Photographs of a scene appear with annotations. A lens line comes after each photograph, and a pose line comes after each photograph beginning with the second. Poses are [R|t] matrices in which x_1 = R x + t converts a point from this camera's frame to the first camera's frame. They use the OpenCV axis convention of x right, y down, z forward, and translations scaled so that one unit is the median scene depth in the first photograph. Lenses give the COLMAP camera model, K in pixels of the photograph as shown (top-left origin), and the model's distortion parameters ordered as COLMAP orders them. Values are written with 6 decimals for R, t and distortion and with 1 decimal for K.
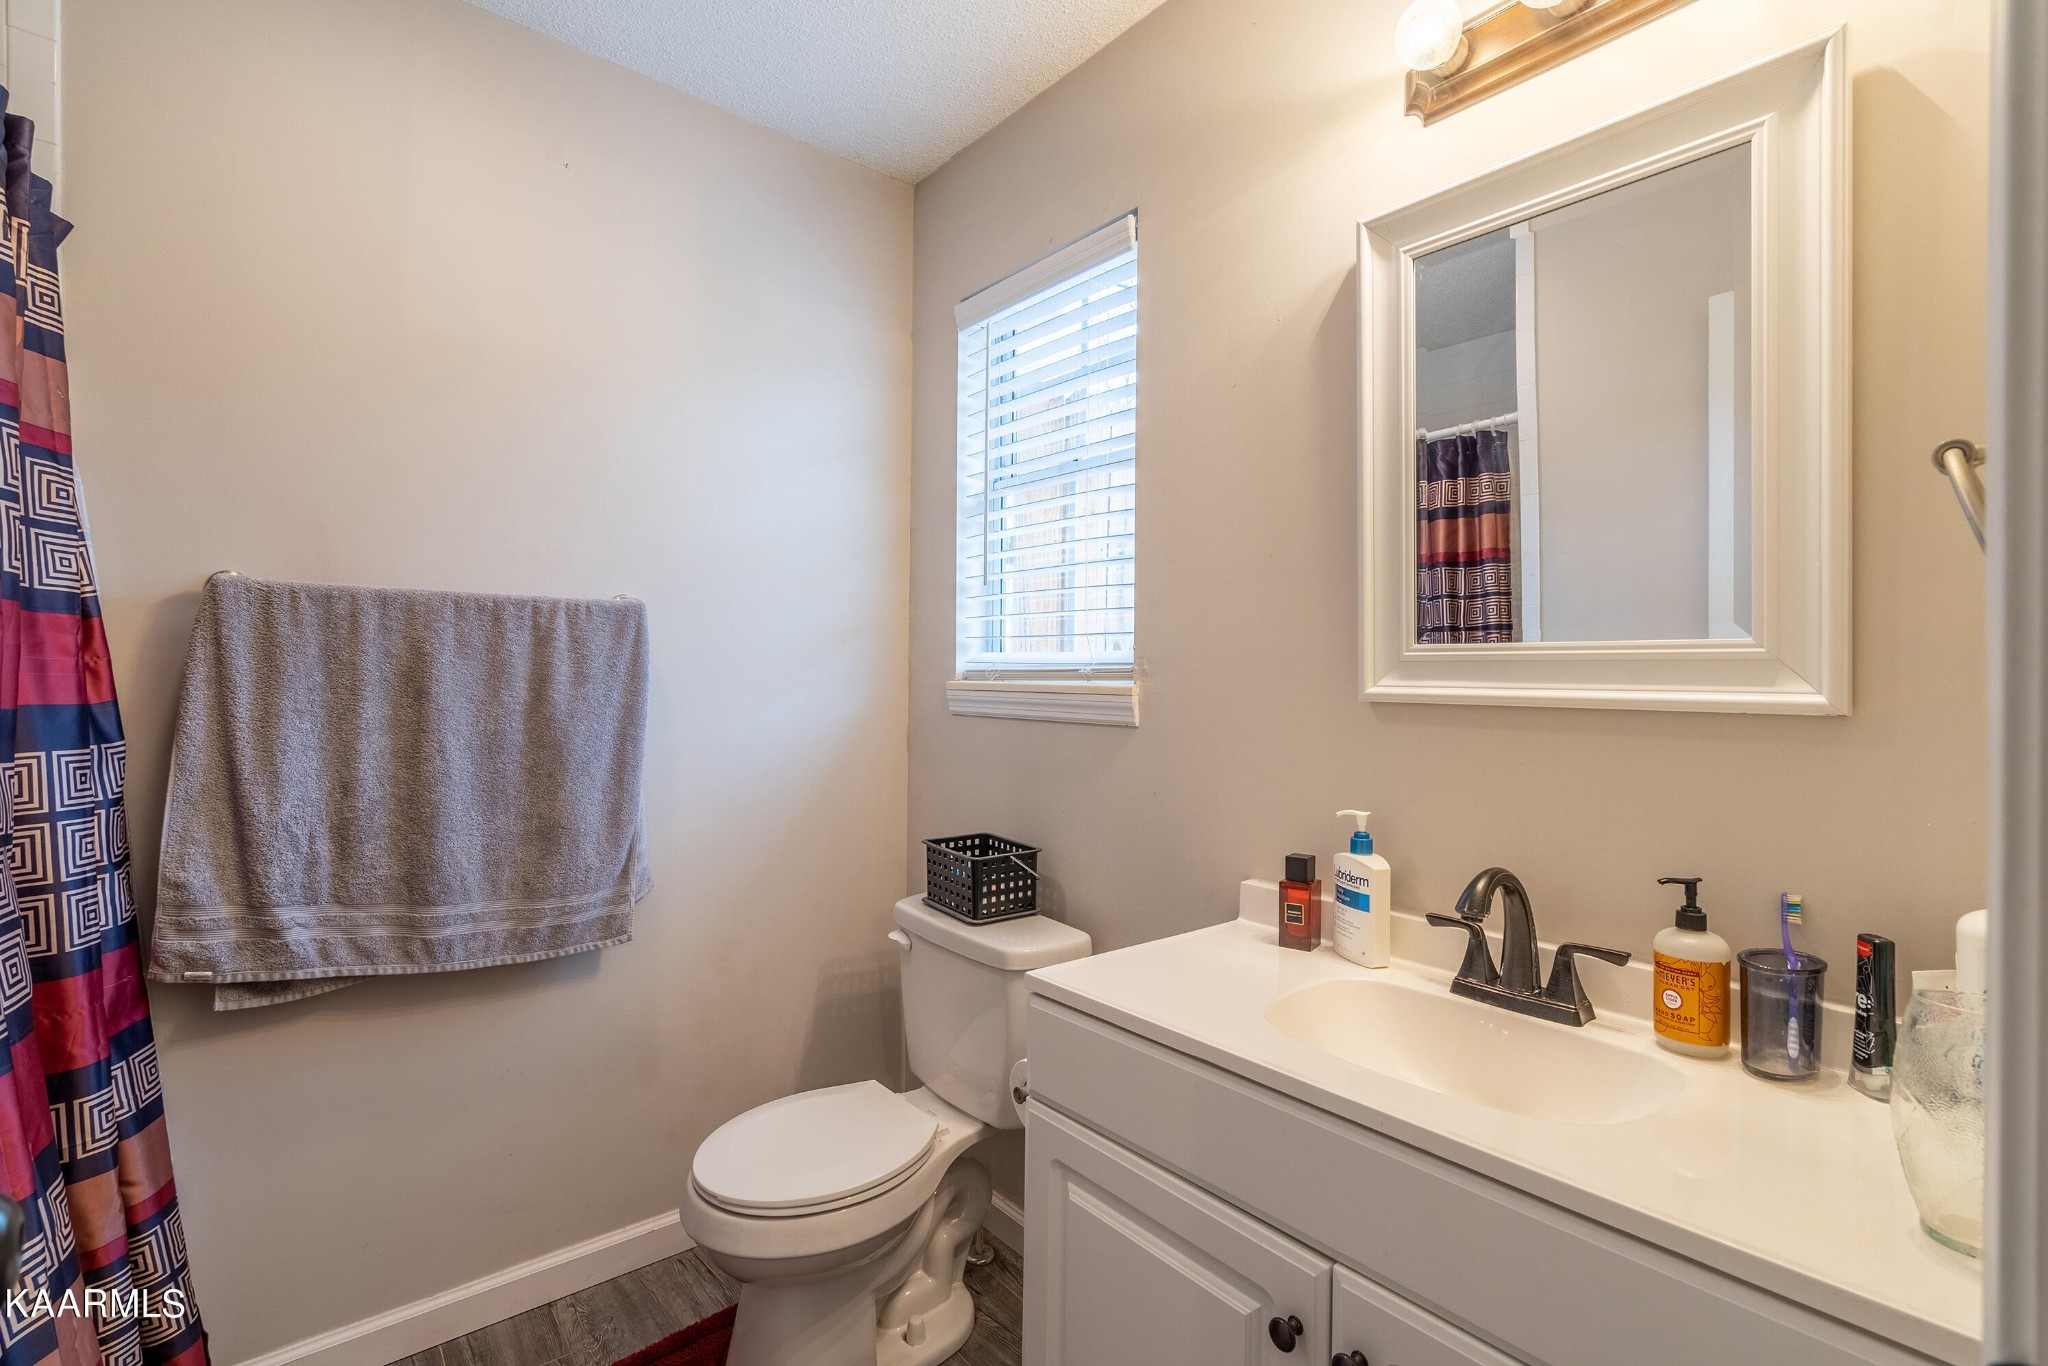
lens RADIAL K [[946.9, 0, 1041.2], [0, 946.9, 669.7], [0, 0, 1]] dist [-0.001835, 0.002169]
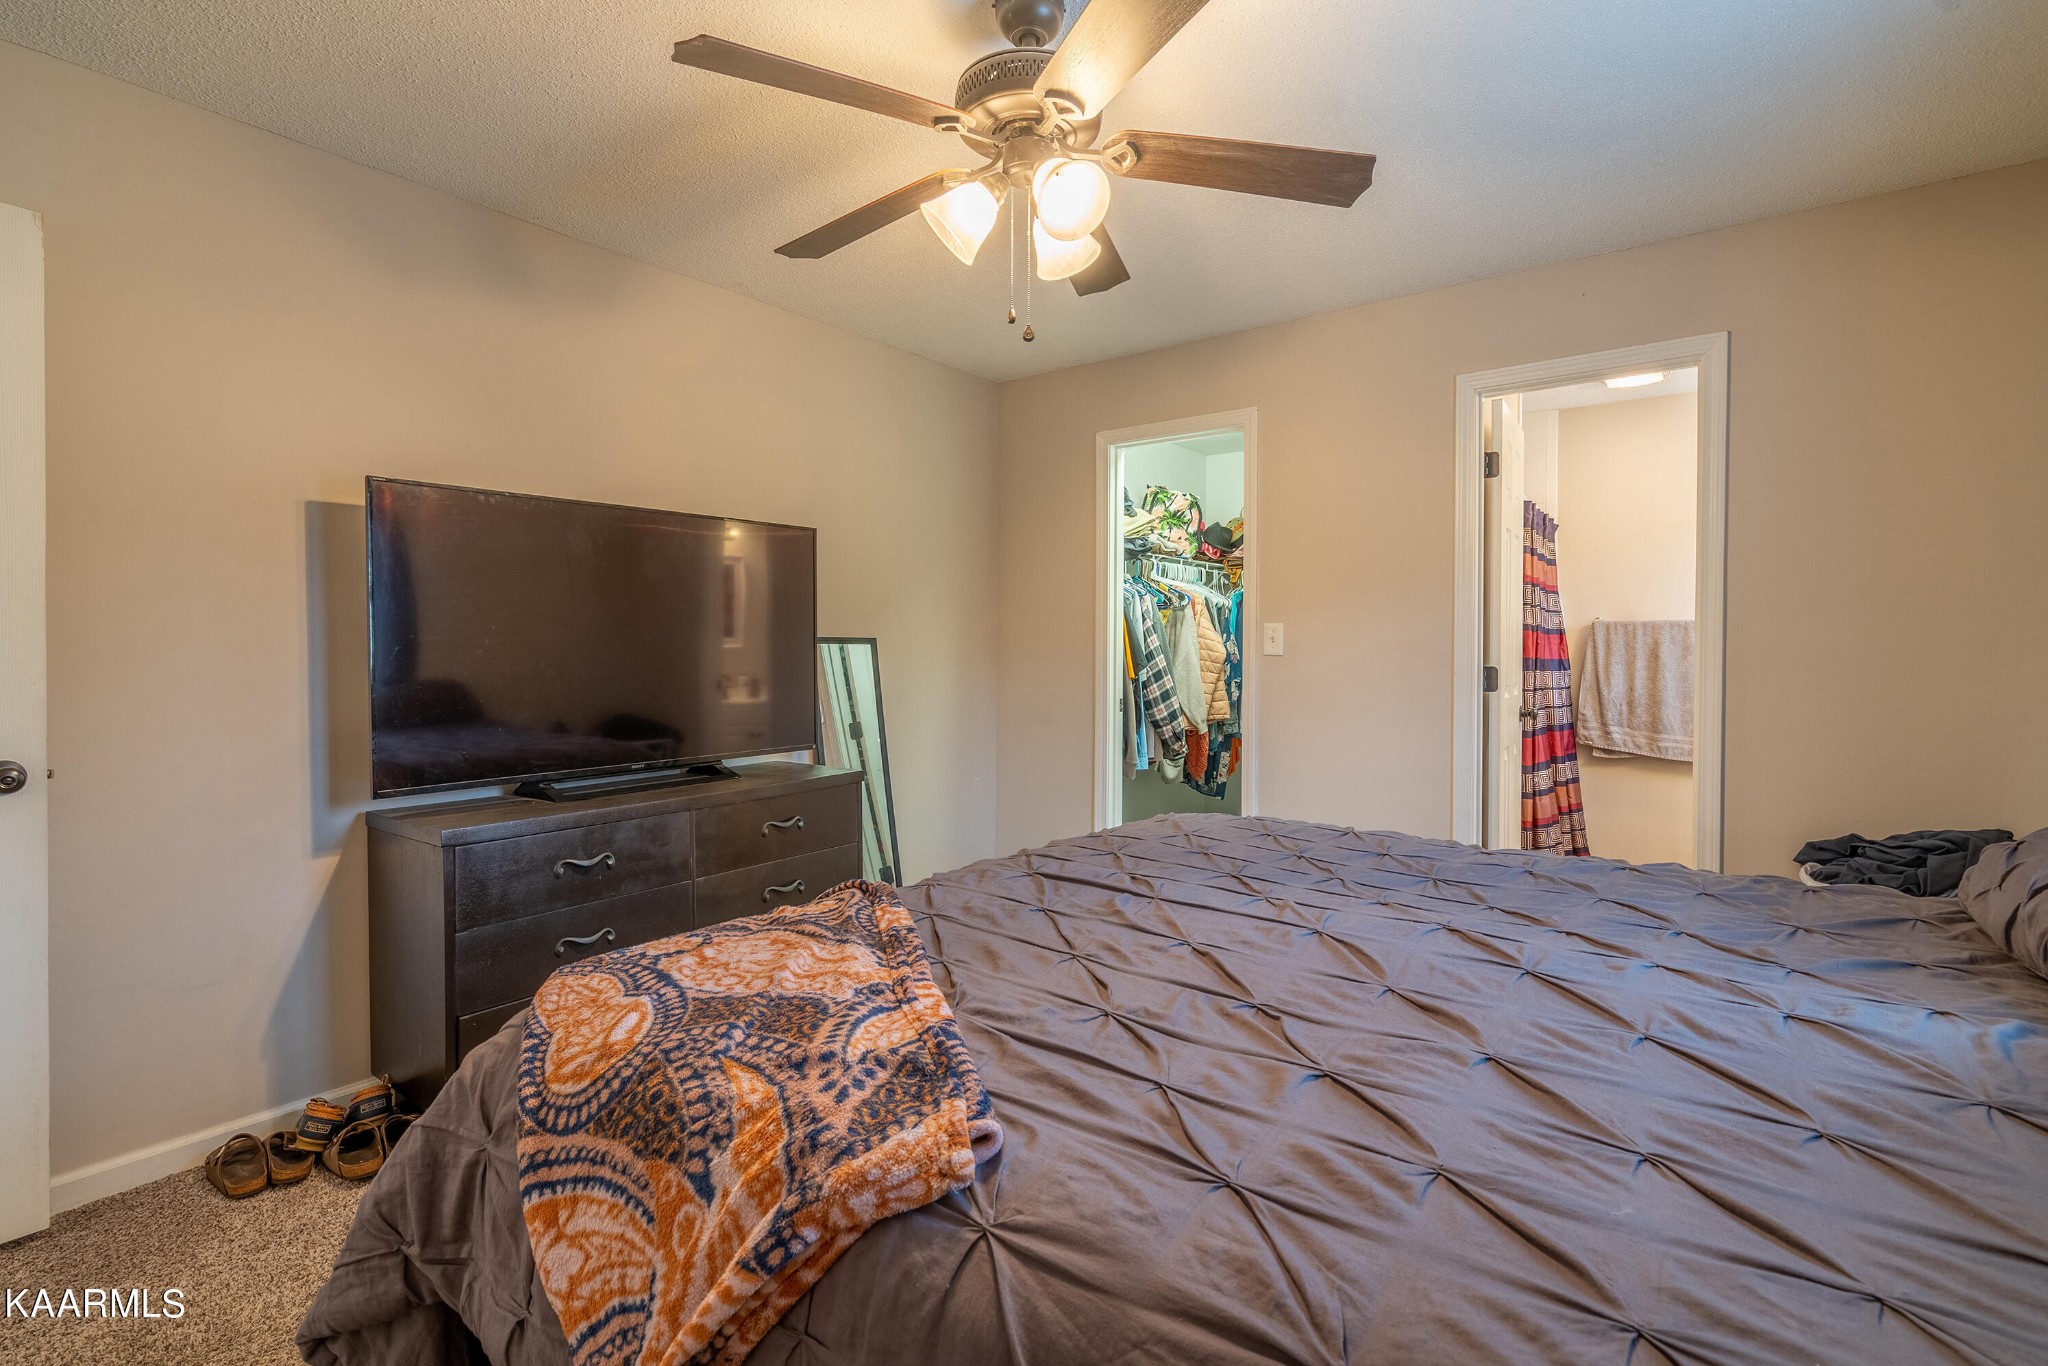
lens RADIAL K [[946.9, 0, 1028.7], [0, 946.9, 672.9], [0, 0, 1]] dist [-0.001835, 0.002169]
pose [[0.202294, 0.014541, -0.979217, 1.857713], [0.001231, 0.999885, 0.015103, 0.028928], [0.979324, -0.004260, 0.202252, -1.506171]]
